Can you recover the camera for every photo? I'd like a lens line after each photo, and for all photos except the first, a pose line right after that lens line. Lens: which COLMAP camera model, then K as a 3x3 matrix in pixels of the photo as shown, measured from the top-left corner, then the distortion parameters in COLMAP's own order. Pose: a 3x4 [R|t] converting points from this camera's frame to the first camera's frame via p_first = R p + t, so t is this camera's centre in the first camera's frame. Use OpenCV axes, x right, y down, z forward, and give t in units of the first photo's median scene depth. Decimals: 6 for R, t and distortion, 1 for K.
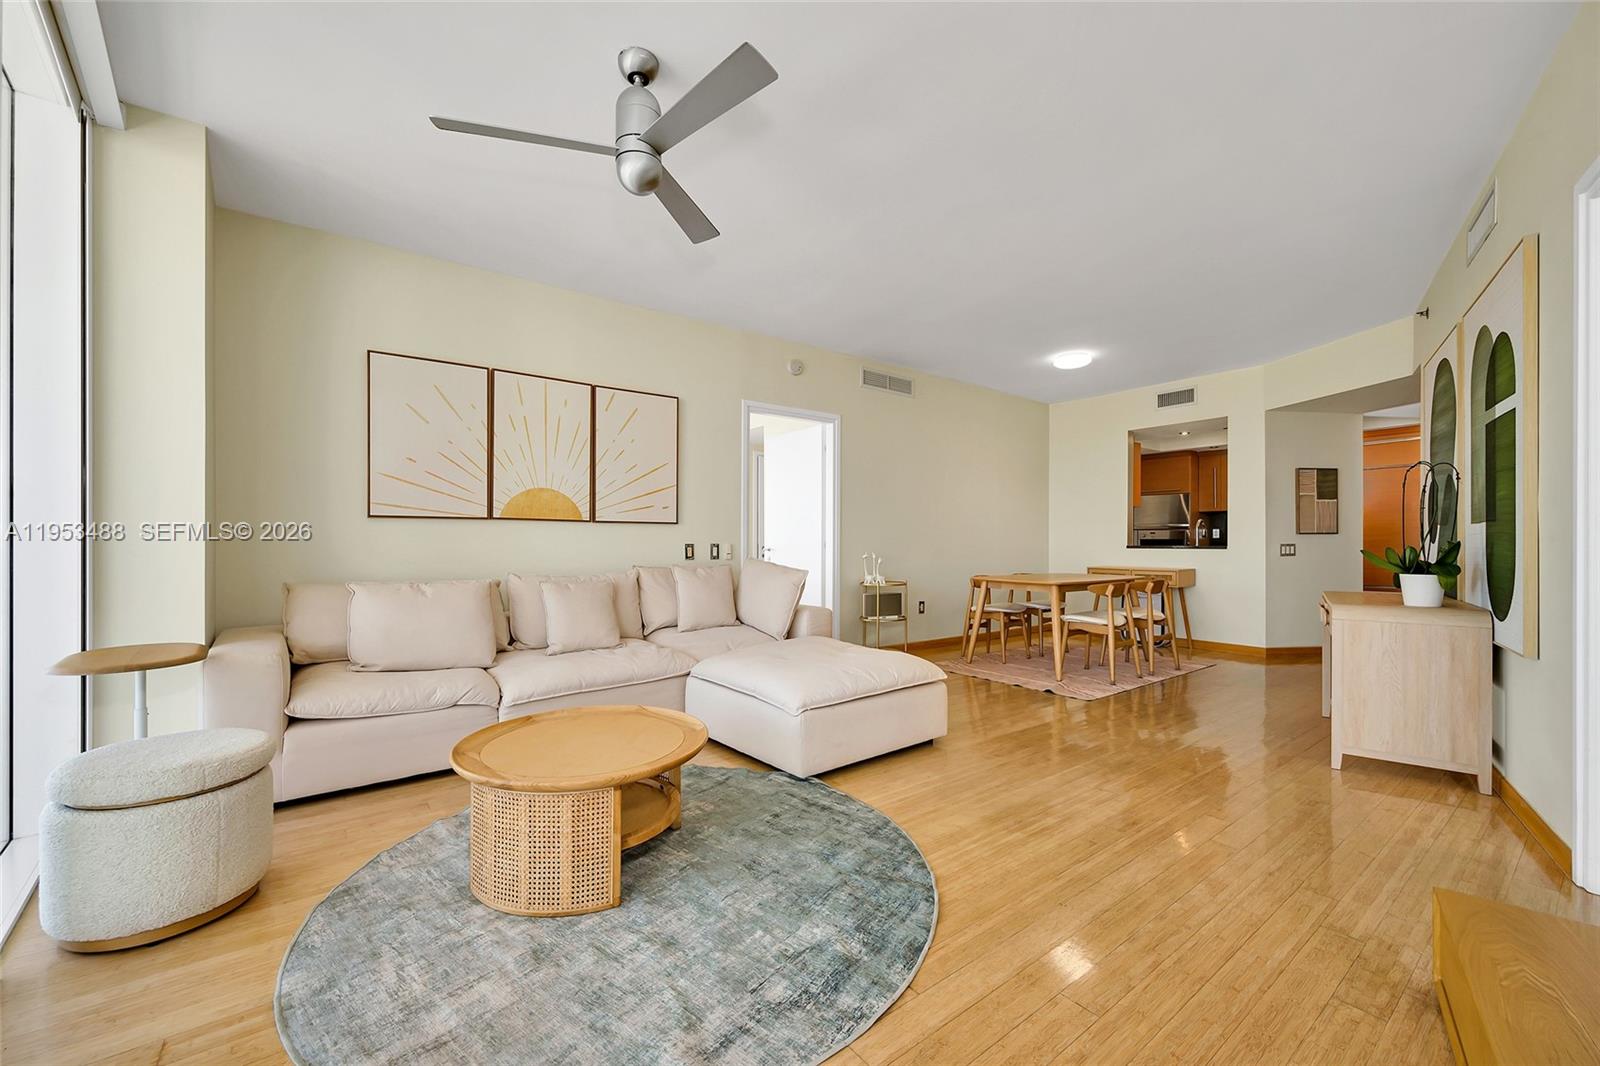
lens RADIAL K [[638.2, 0, 796.1], [0, 638.2, 539.2], [0, 0, 1]] dist [-0.002806, 0.000422]
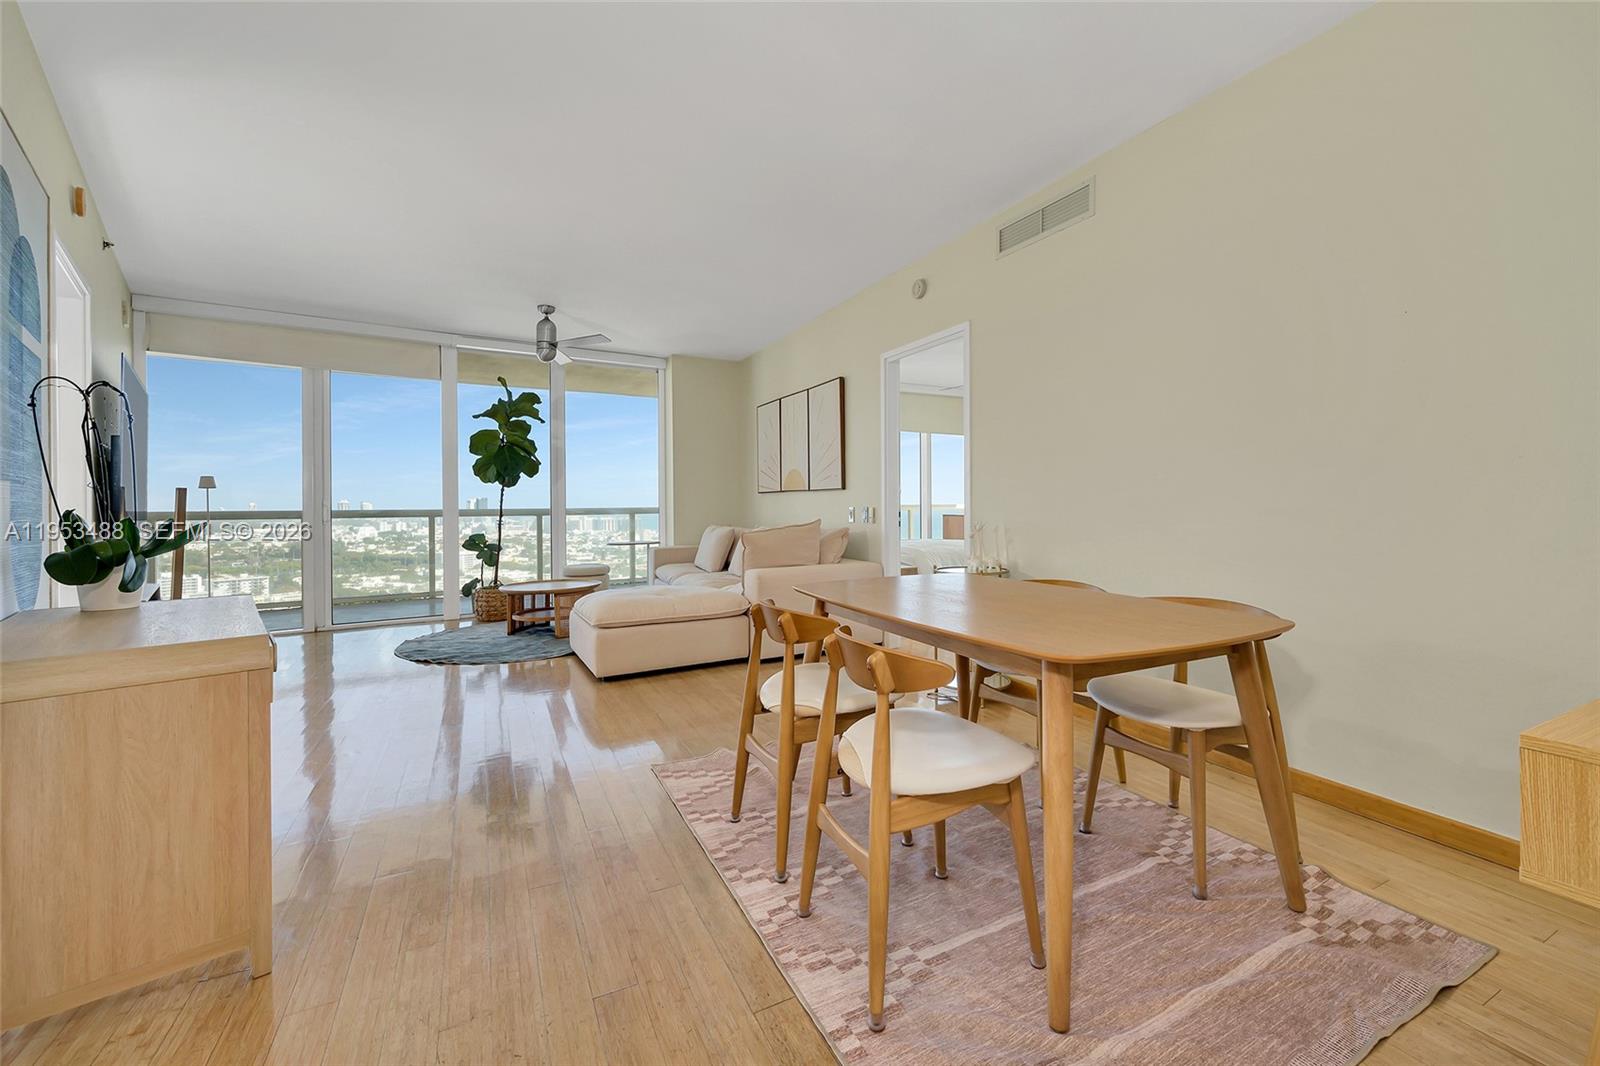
lens RADIAL K [[680.0, 0, 839.6], [0, 680.0, 506.9], [0, 0, 1]] dist [-0.003423, -0.000043]
pose [[-0.171190, 0.004982, -0.985226, 1.185854], [0.013570, 0.999904, 0.002698, 0.003337], [0.985145, -0.012908, -0.171241, 1.434202]]
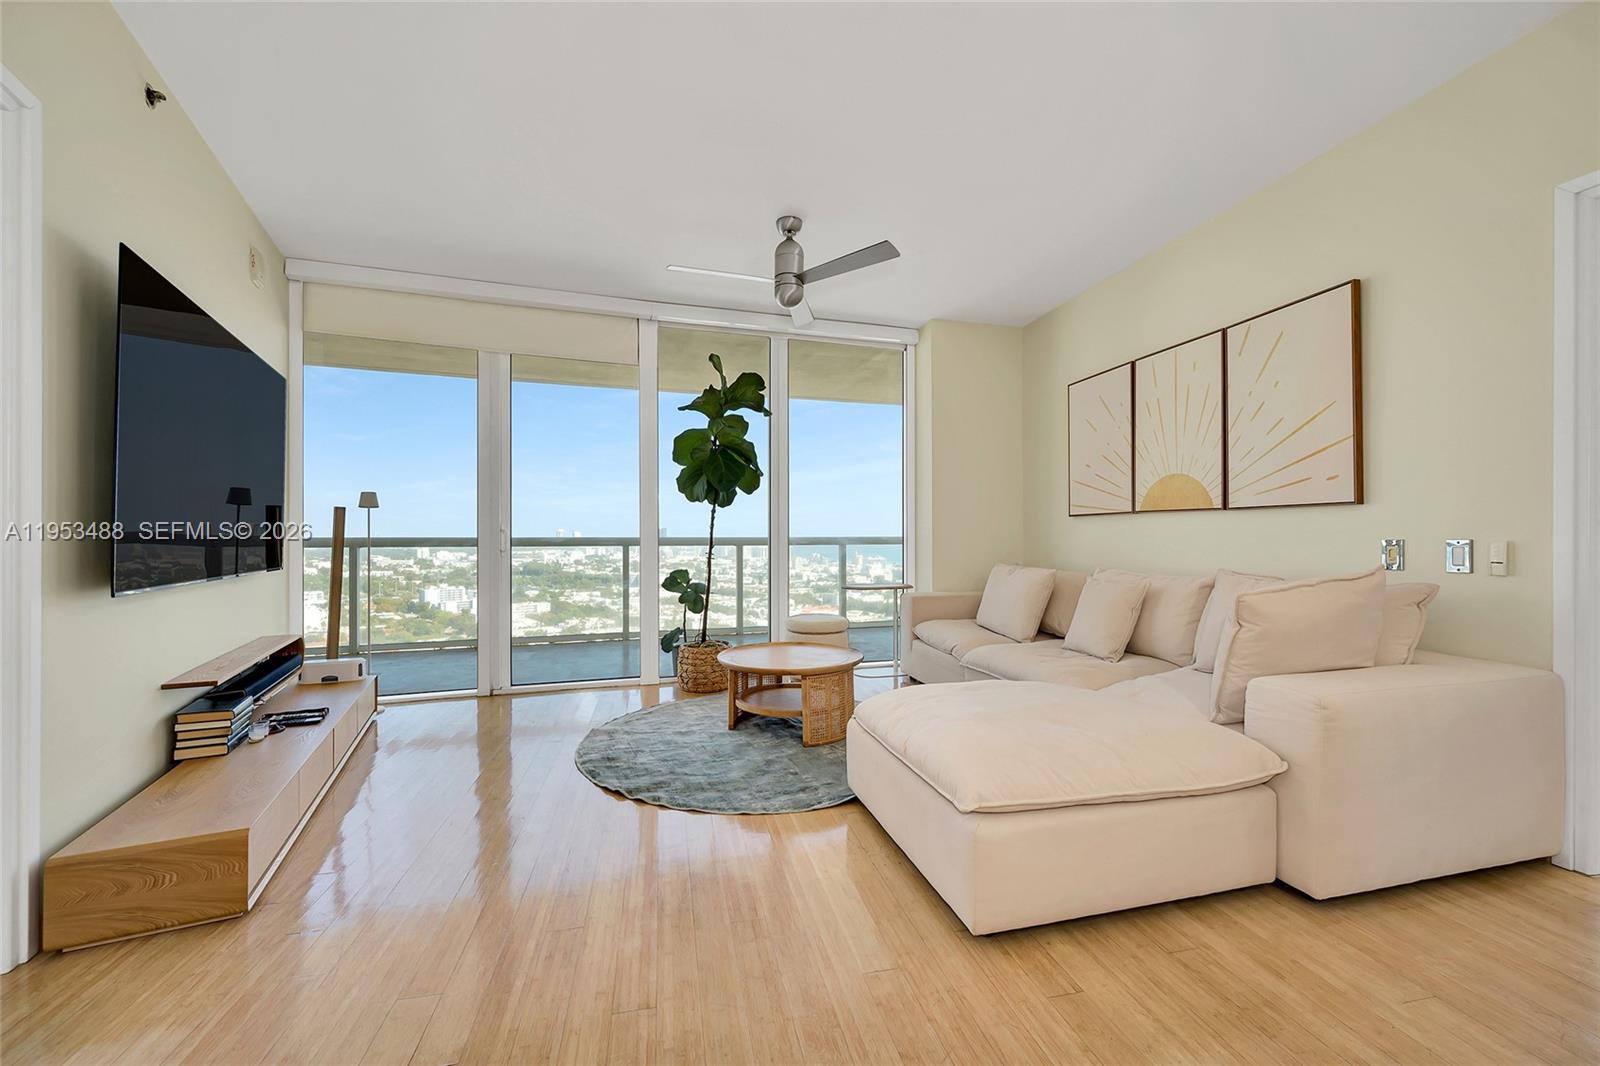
lens RADIAL K [[638.2, 0, 798.7], [0, 638.2, 537.9], [0, 0, 1]] dist [-0.002806, 0.000422]
pose [[-0.431536, 0.003933, -0.902087, 0.636945], [0.006608, 0.999977, 0.001198, 0.002364], [0.902072, -0.005444, -0.431552, 0.953868]]
